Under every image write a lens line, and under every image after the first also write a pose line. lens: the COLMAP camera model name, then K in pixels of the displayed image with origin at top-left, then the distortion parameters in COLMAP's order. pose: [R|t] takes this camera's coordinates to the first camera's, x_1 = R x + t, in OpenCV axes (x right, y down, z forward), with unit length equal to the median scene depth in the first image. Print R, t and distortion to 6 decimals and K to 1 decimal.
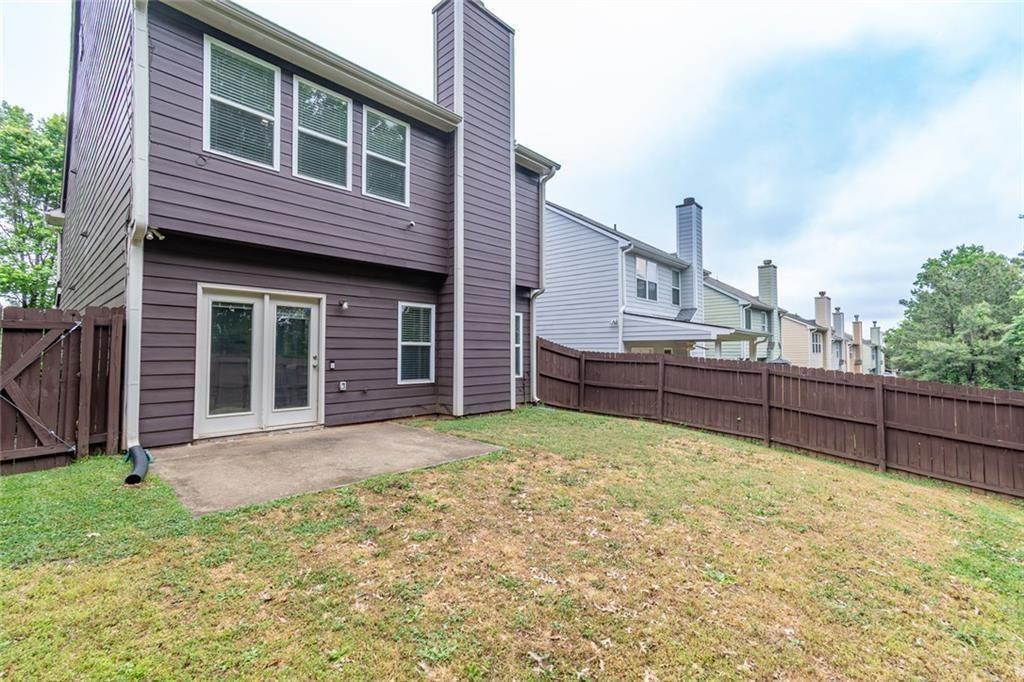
lens RADIAL K [[454.8, 0, 516.7], [0, 454.8, 338.8], [0, 0, 1]] dist [0.002122, 0.000412]
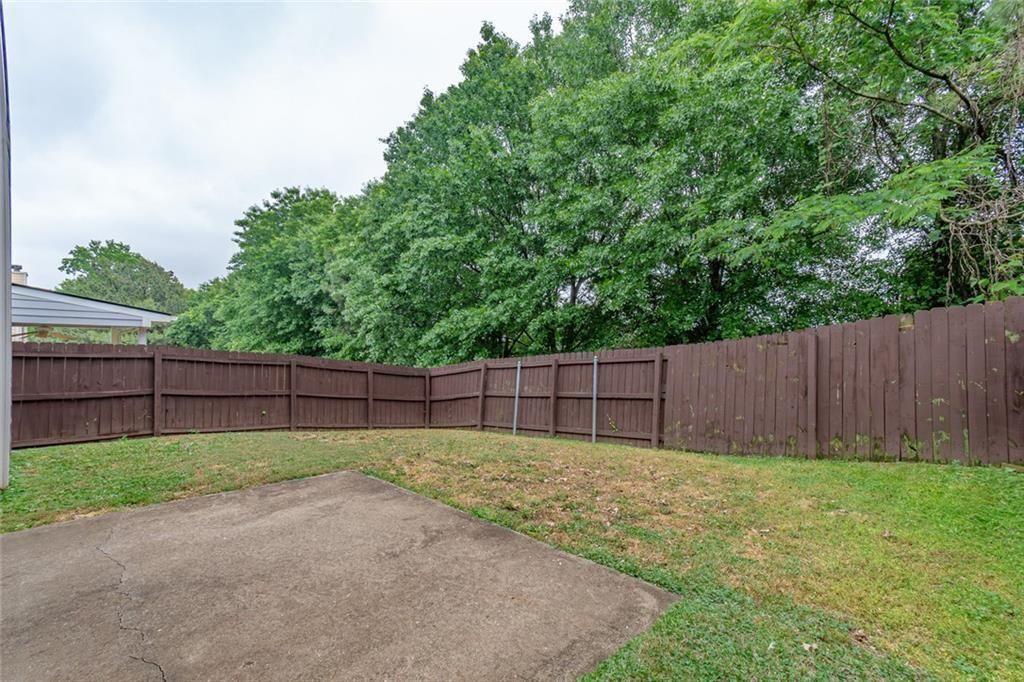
lens RADIAL K [[474.5, 0, 499.5], [0, 474.5, 344.3], [0, 0, 1]] dist [-0.000078, 0.015944]
pose [[-0.011630, 0.011139, 0.999870, -0.495982], [-0.046912, 0.998831, -0.011673, 0.012783], [-0.998831, -0.047042, -0.011094, 0.452984]]
